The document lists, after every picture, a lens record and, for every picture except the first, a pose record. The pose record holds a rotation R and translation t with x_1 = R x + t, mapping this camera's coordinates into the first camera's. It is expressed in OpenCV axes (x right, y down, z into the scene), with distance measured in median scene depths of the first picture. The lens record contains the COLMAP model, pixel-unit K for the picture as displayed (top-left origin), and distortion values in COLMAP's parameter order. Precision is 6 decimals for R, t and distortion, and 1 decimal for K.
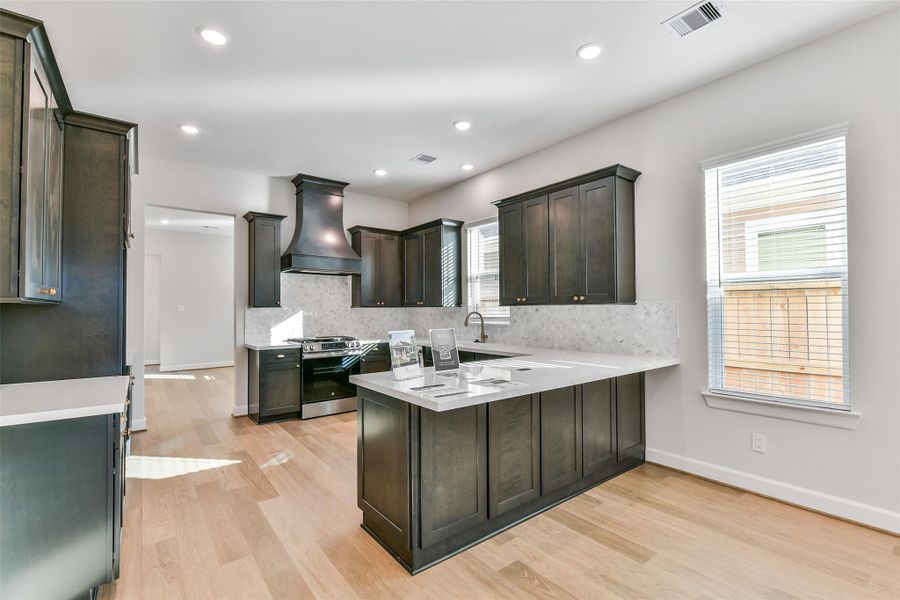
lens RADIAL K [[403.4, 0, 449.6], [0, 403.4, 303.2], [0, 0, 1]] dist [-0.002075, -0.000927]
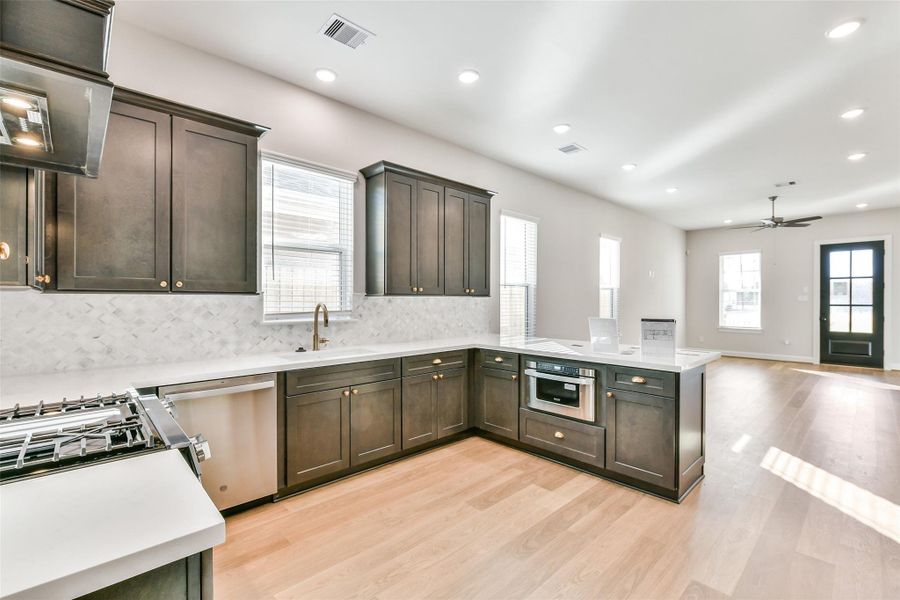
lens RADIAL K [[403.4, 0, 449.6], [0, 403.4, 303.2], [0, 0, 1]] dist [-0.002075, -0.000927]
pose [[-0.105126, -0.003429, 0.994453, -1.006844], [-0.016664, 0.999860, 0.001686, 0.026701], [-0.994319, -0.016394, -0.105169, 1.431834]]
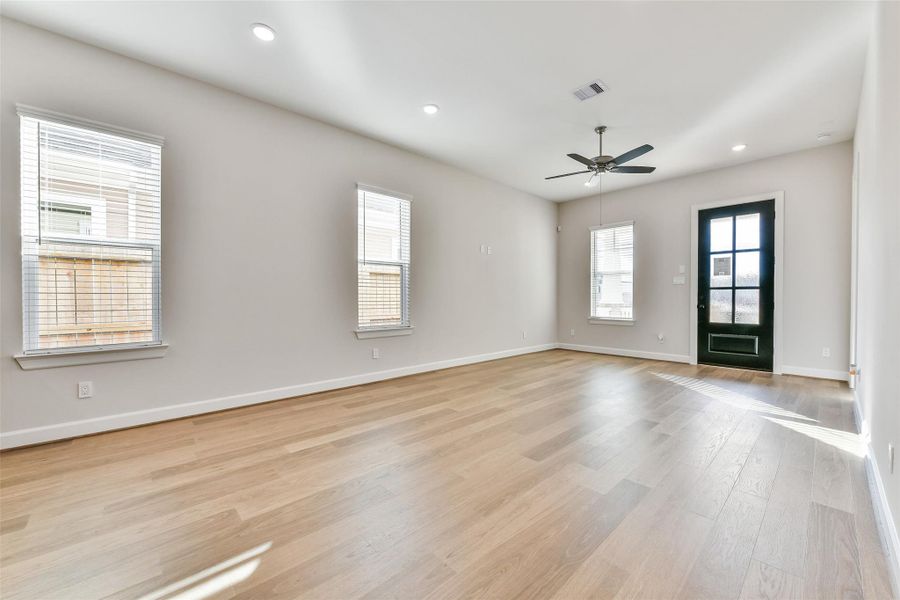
lens RADIAL K [[349.0, 0, 457.9], [0, 349.0, 303.2], [0, 0, 1]] dist [-0.010041, -0.000096]
pose [[-0.095432, -0.014766, 0.995326, -0.249081], [-0.015274, 0.999794, 0.013368, 0.074921], [-0.995319, -0.013927, -0.095638, 0.068729]]
